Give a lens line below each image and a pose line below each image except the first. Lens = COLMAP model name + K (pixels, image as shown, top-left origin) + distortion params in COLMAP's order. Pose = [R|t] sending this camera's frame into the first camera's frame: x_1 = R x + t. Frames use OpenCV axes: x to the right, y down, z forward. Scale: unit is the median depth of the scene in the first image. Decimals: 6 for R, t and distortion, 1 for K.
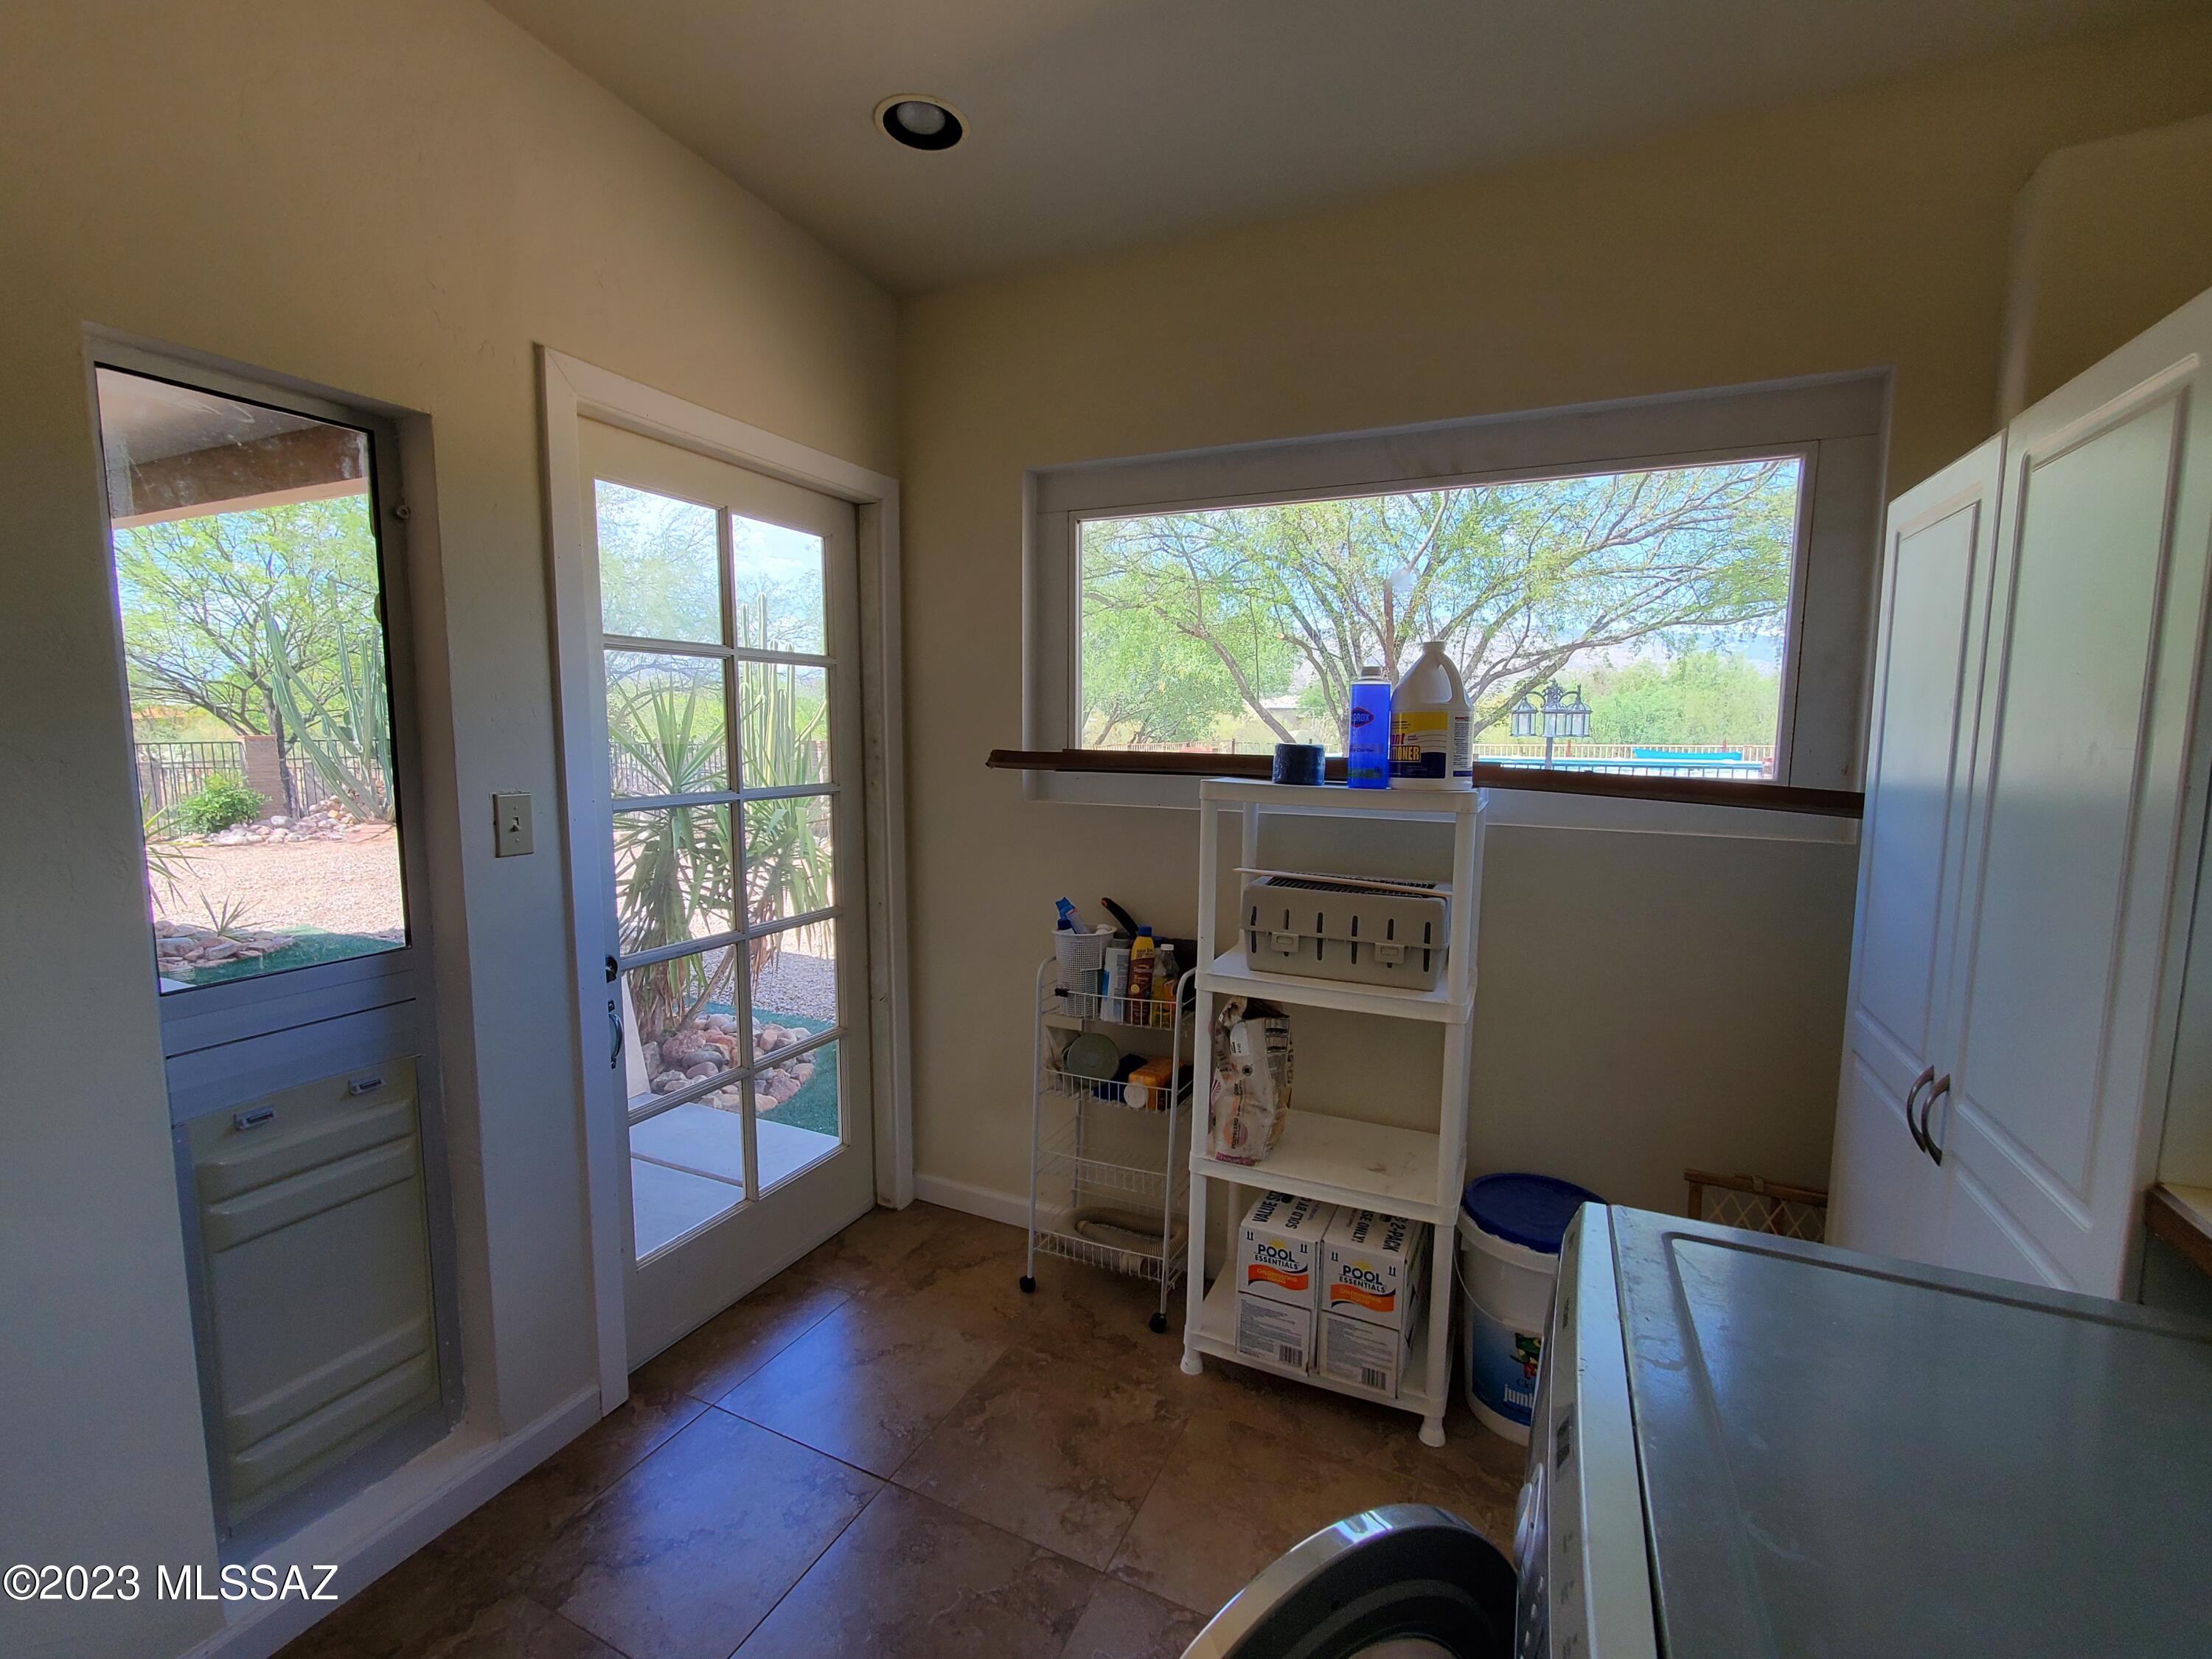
lens RADIAL K [[970.6, 0, 1106.0], [0, 970.6, 829.5], [0, 0, 1]] dist [0.005163, 0.000187]
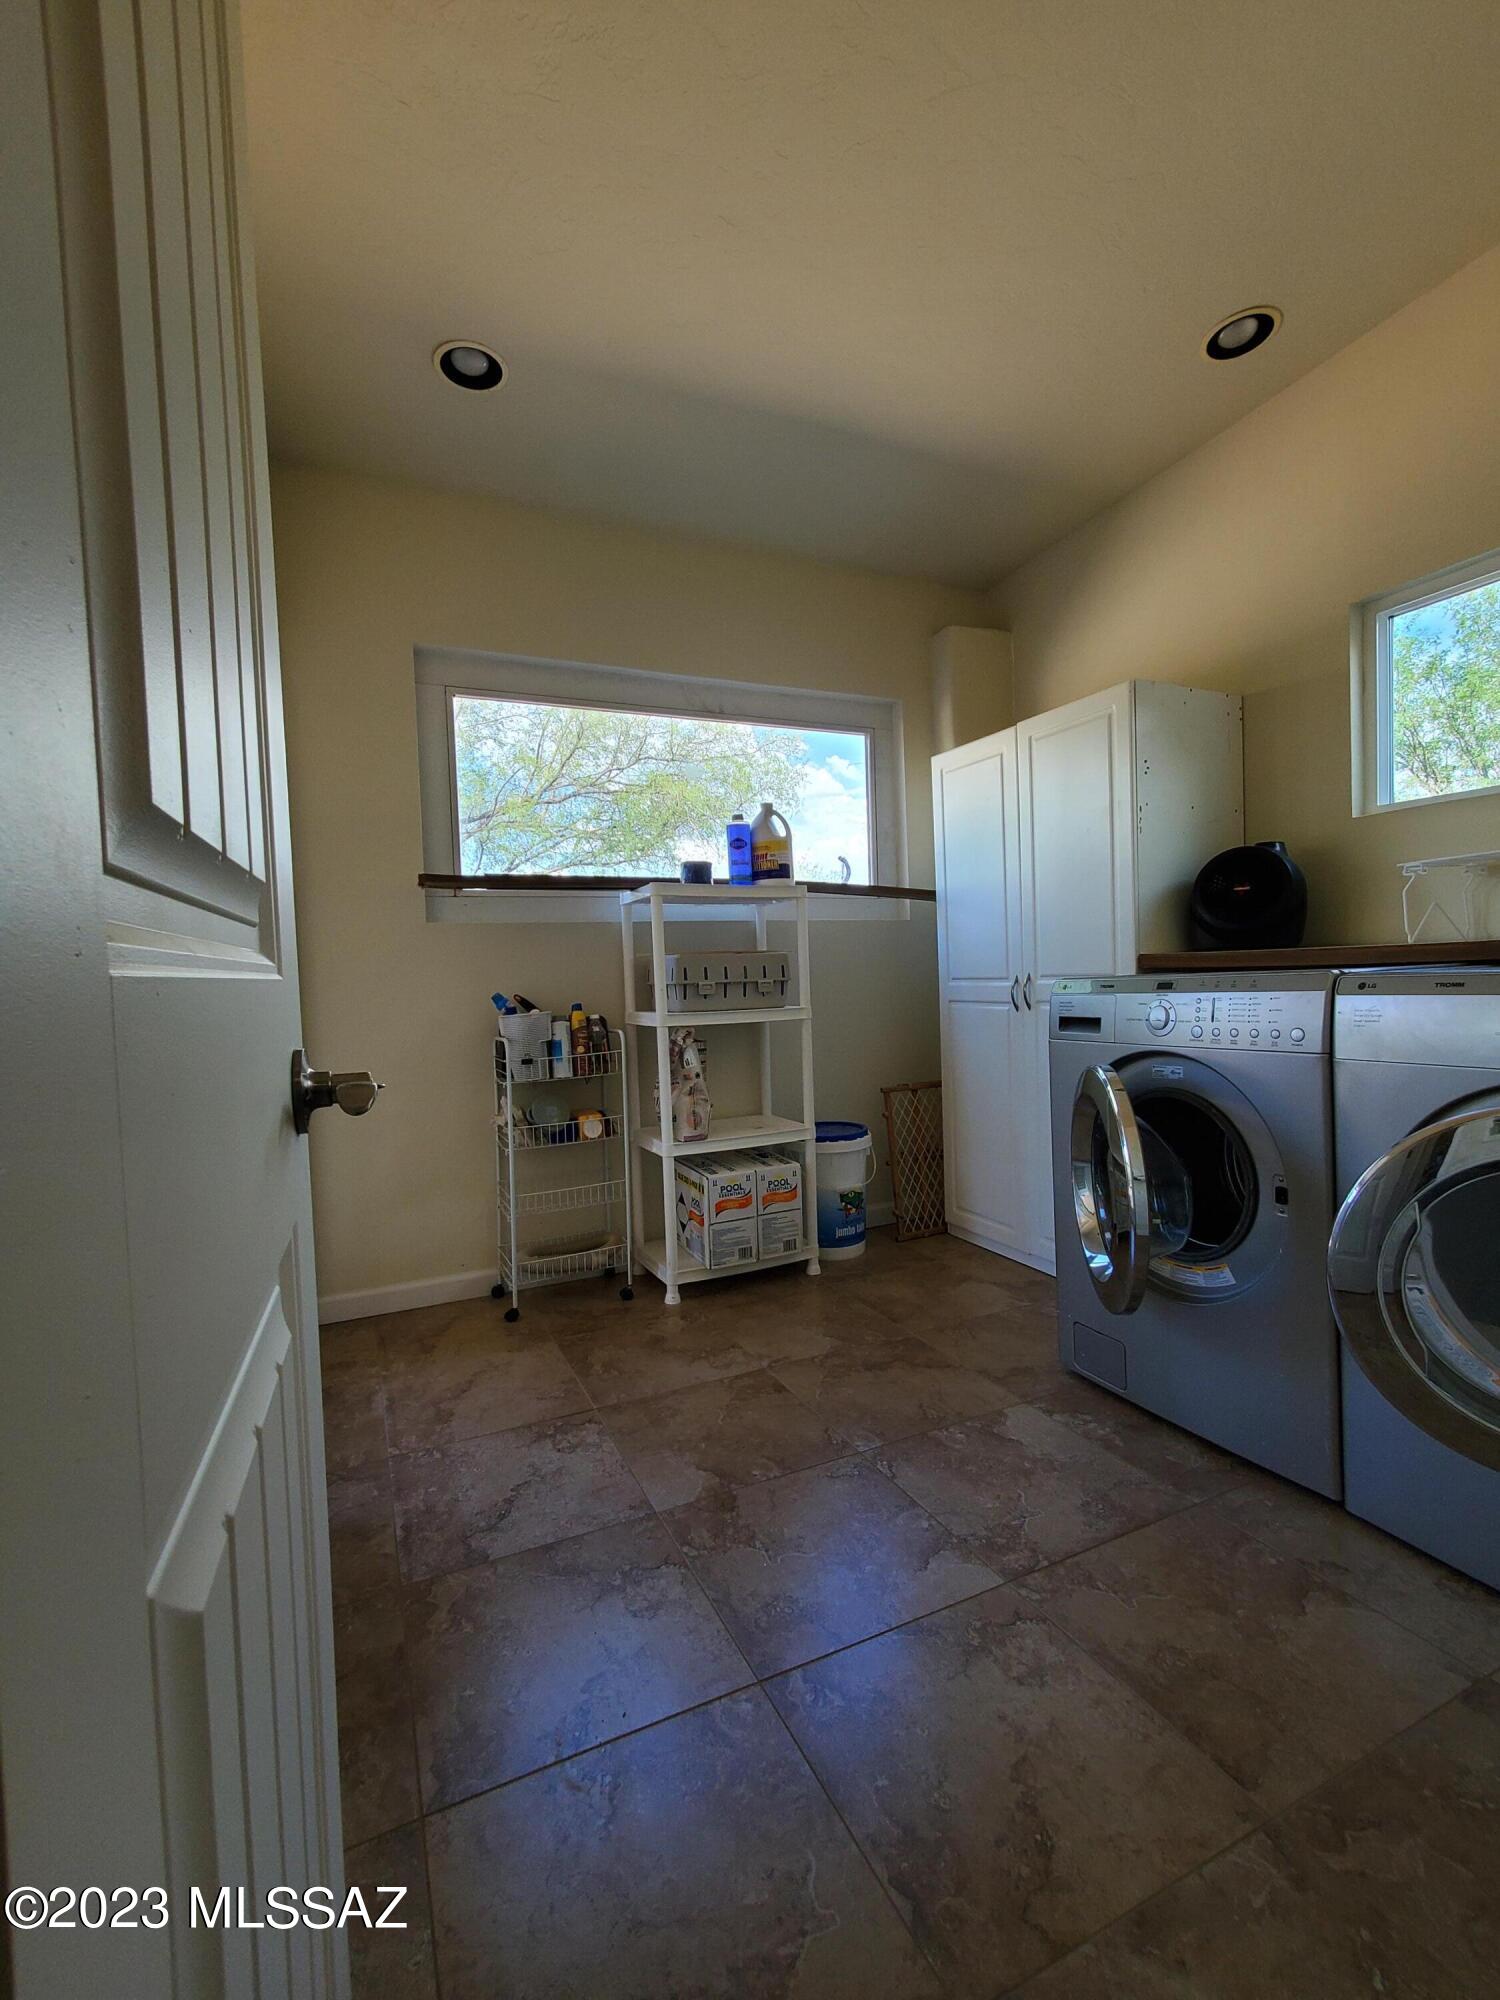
lens RADIAL K [[877.6, 0, 750.0], [0, 877.6, 1000.0], [0, 0, 1]] dist [0.005163, 0.000187]
pose [[0.643125, -0.059985, 0.763408, -0.835494], [0.125640, 0.991683, -0.027923, 0.181517], [-0.755384, 0.113873, 0.645313, 0.050368]]
